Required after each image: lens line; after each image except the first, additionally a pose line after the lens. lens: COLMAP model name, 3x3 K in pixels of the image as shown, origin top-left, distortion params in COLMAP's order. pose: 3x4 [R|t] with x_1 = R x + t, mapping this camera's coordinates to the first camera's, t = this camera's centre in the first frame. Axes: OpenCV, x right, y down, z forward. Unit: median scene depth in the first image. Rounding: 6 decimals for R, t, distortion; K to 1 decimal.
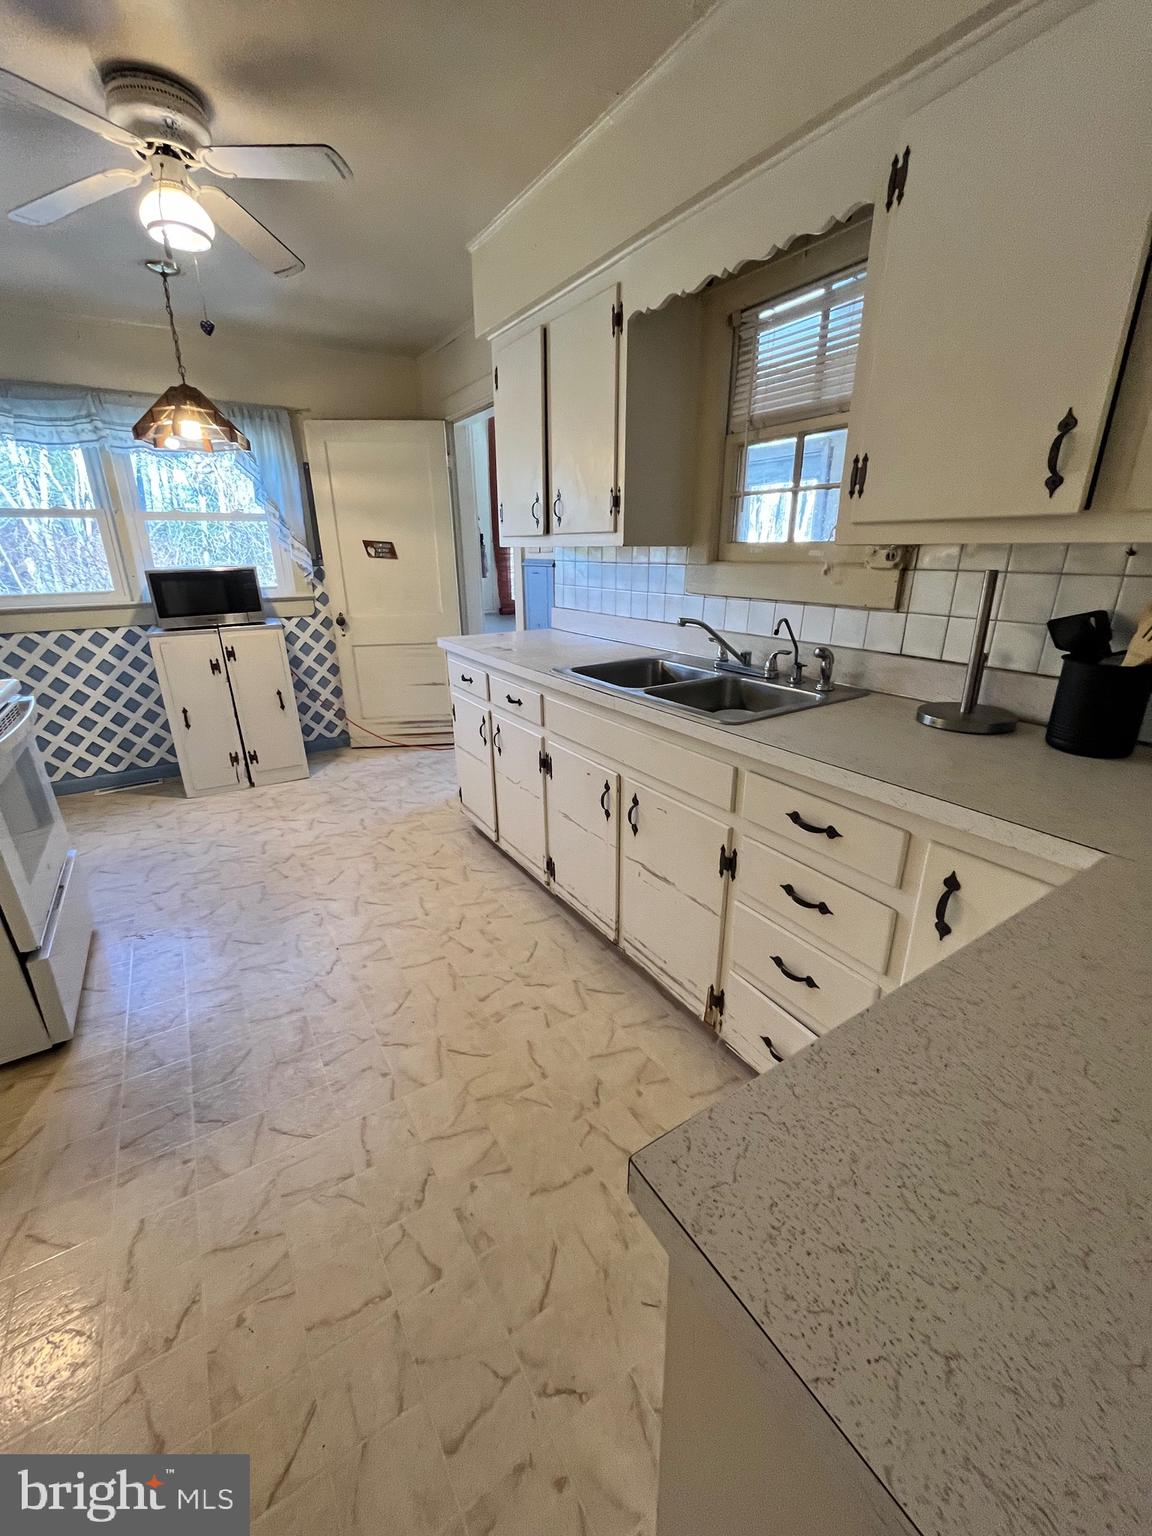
lens RADIAL K [[617.0, 0, 576.0], [0, 617.0, 768.0], [0, 0, 1]] dist [-0.004381, -0.000344]
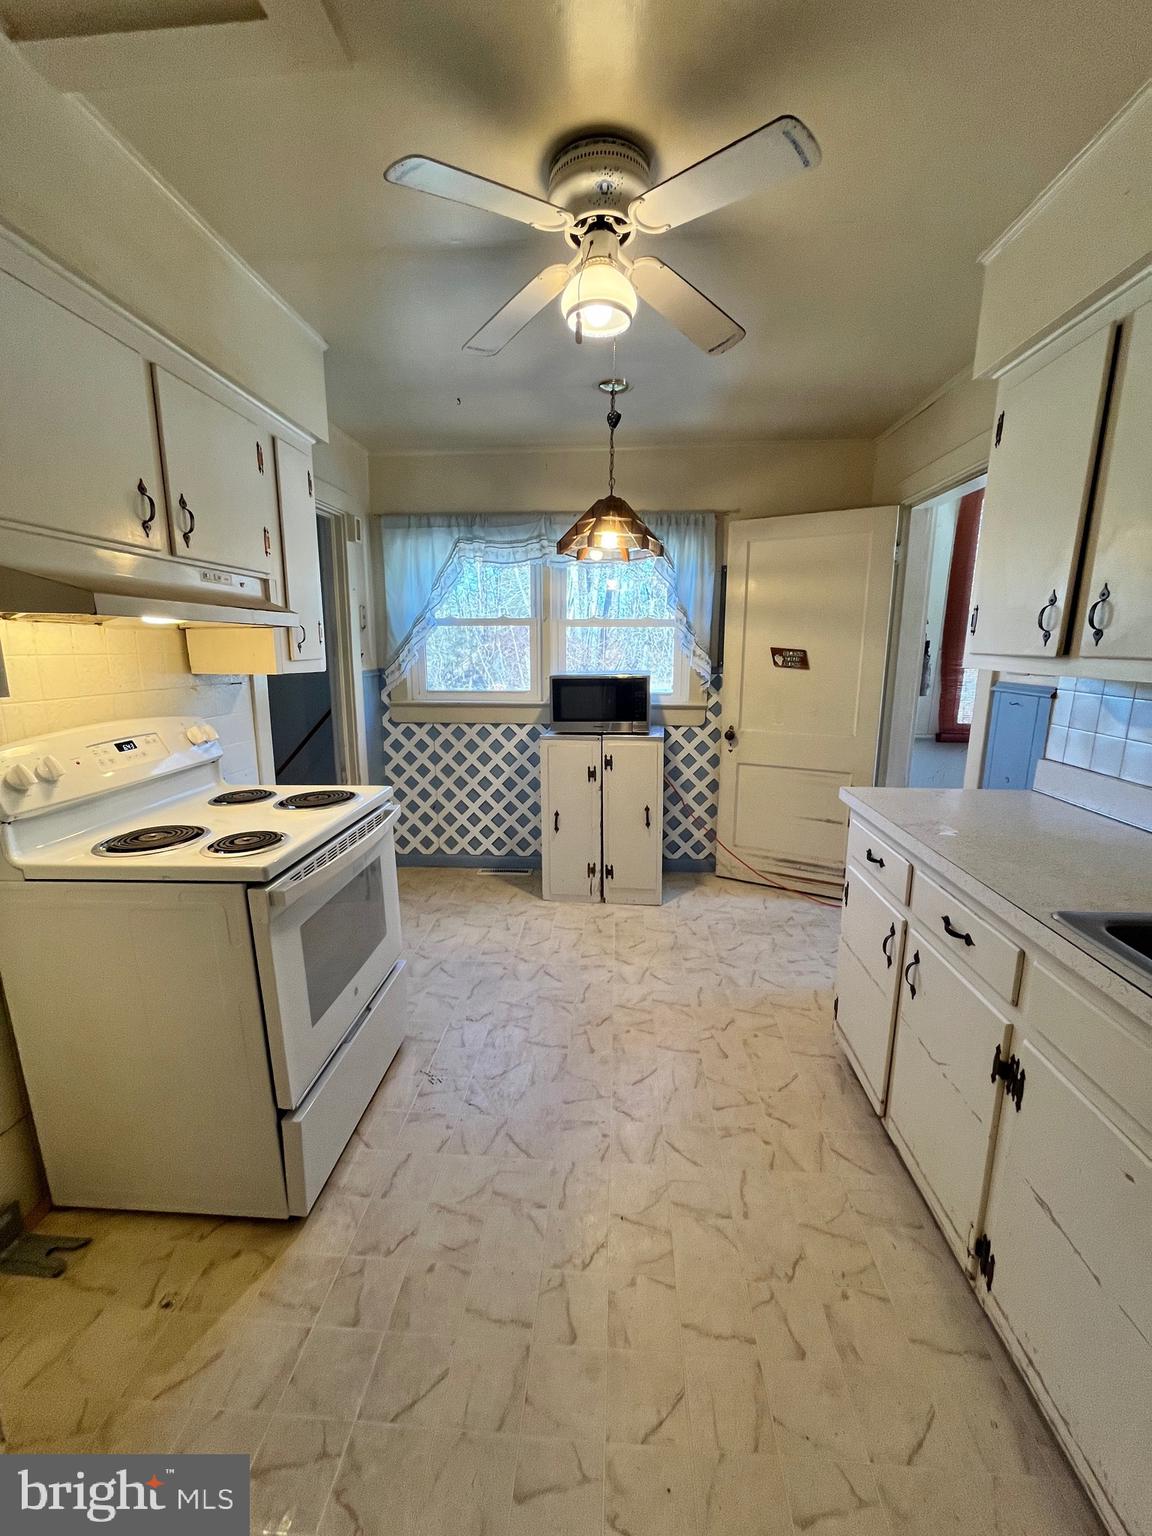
lens RADIAL K [[617.0, 0, 576.0], [0, 617.0, 768.0], [0, 0, 1]] dist [-0.004381, -0.000344]
pose [[0.804319, 0.128812, -0.580068, -0.048577], [-0.208561, 0.975310, -0.072608, -0.096141], [0.556394, 0.179380, 0.811325, 0.200286]]
